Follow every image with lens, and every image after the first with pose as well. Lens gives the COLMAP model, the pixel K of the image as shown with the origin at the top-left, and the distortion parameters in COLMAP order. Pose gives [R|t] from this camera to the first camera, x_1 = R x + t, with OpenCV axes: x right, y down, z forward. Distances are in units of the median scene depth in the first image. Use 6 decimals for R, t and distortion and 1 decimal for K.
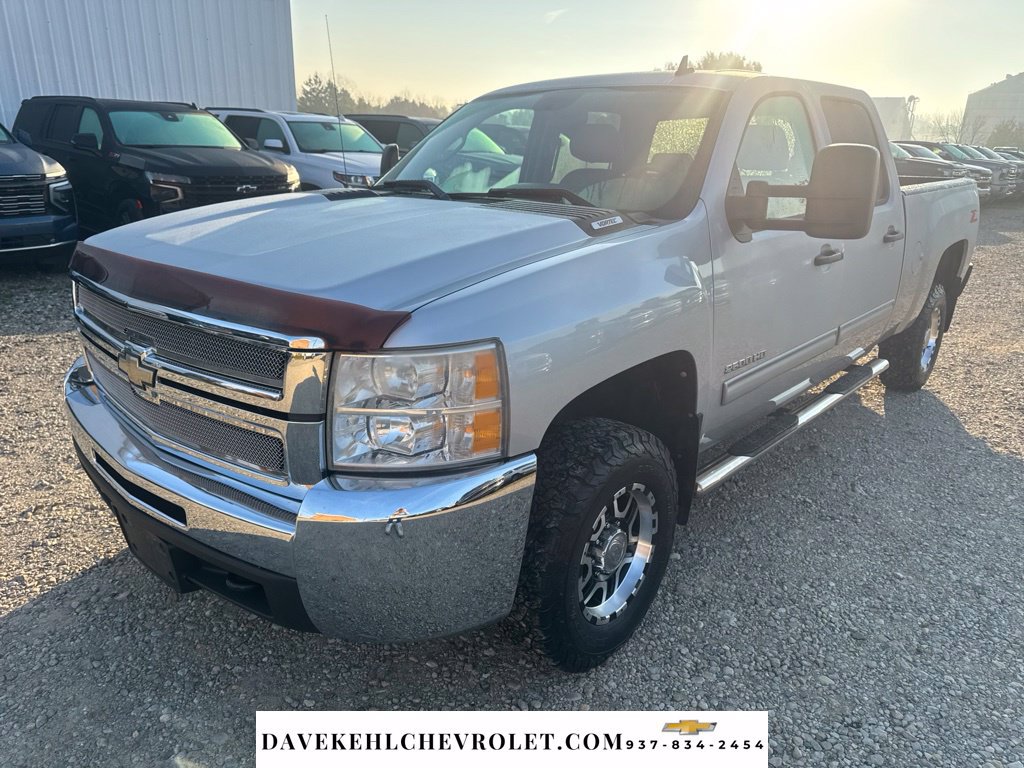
lens RADIAL K [[732.8, 0, 514.4], [0, 732.8, 384.6], [0, 0, 1]] dist [0.026489, -0.034736]
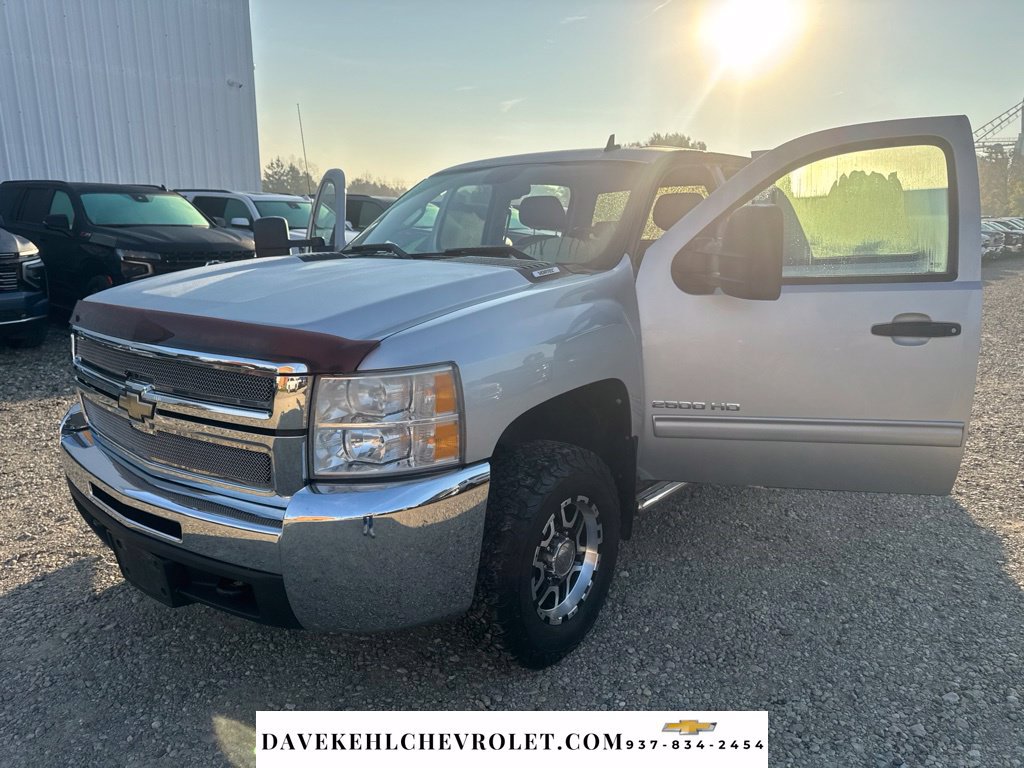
lens RADIAL K [[732.8, 0, 514.4], [0, 732.8, 384.6], [0, 0, 1]] dist [0.026489, -0.034736]
pose [[0.998441, -0.027427, 0.048624, 0.012607], [0.032033, 0.994804, -0.096634, 0.066438], [-0.045721, 0.098041, 0.994132, -0.136601]]
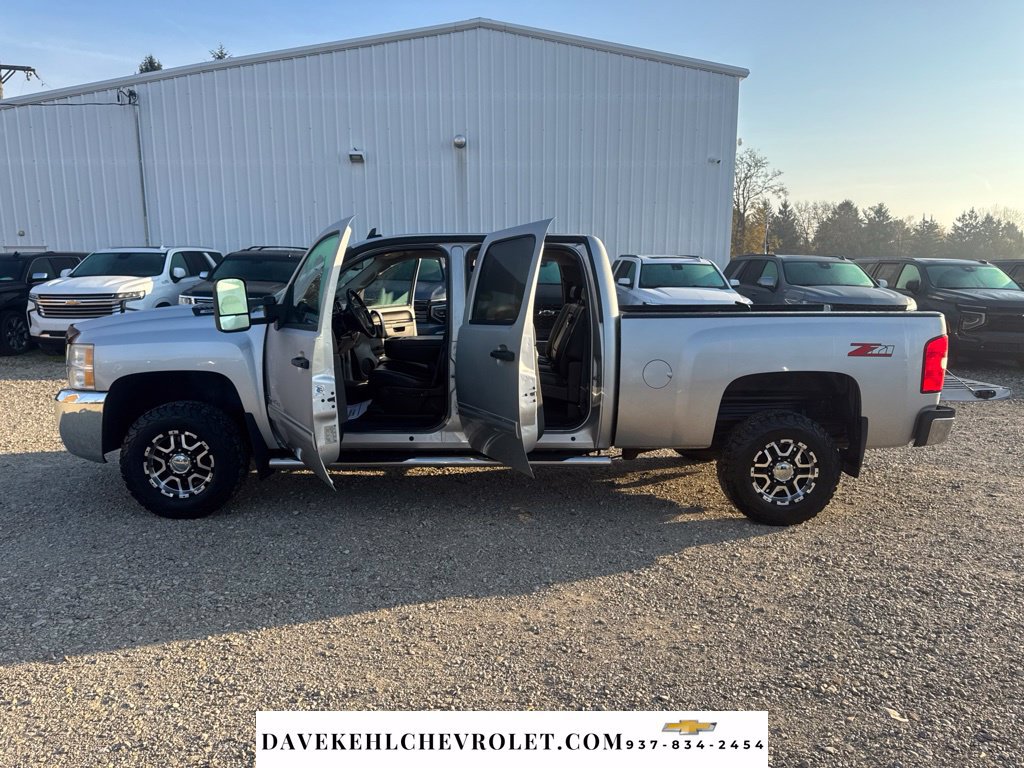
lens RADIAL K [[730.2, 0, 511.2], [0, 730.2, 386.3], [0, 0, 1]] dist [0.056727, -0.077307]
pose [[0.686827, 0.078515, -0.722567, 2.128188], [-0.206088, 0.974384, -0.090017, 0.010648], [0.696991, 0.210738, 0.685415, 0.185515]]
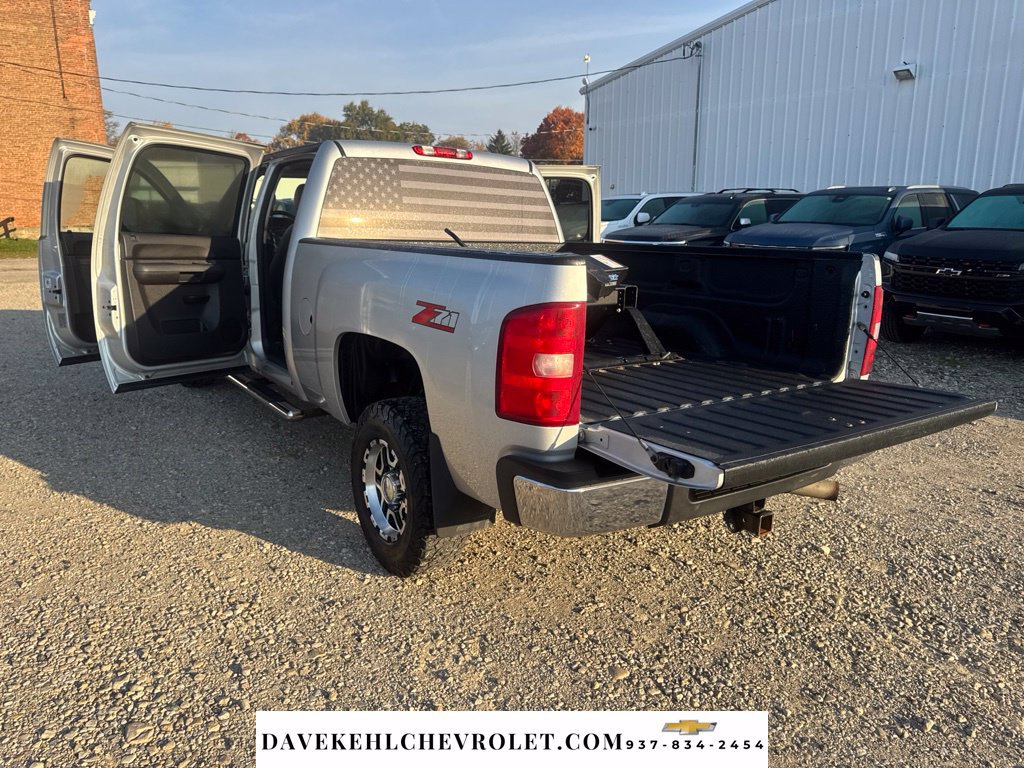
lens RADIAL K [[730.2, 0, 511.2], [0, 730.2, 386.3], [0, 0, 1]] dist [0.056727, -0.077307]
pose [[-0.206685, 0.176549, -0.962347, 2.400729], [-0.319274, 0.917572, 0.236906, -0.654728], [0.924849, 0.356218, -0.133281, 2.463030]]
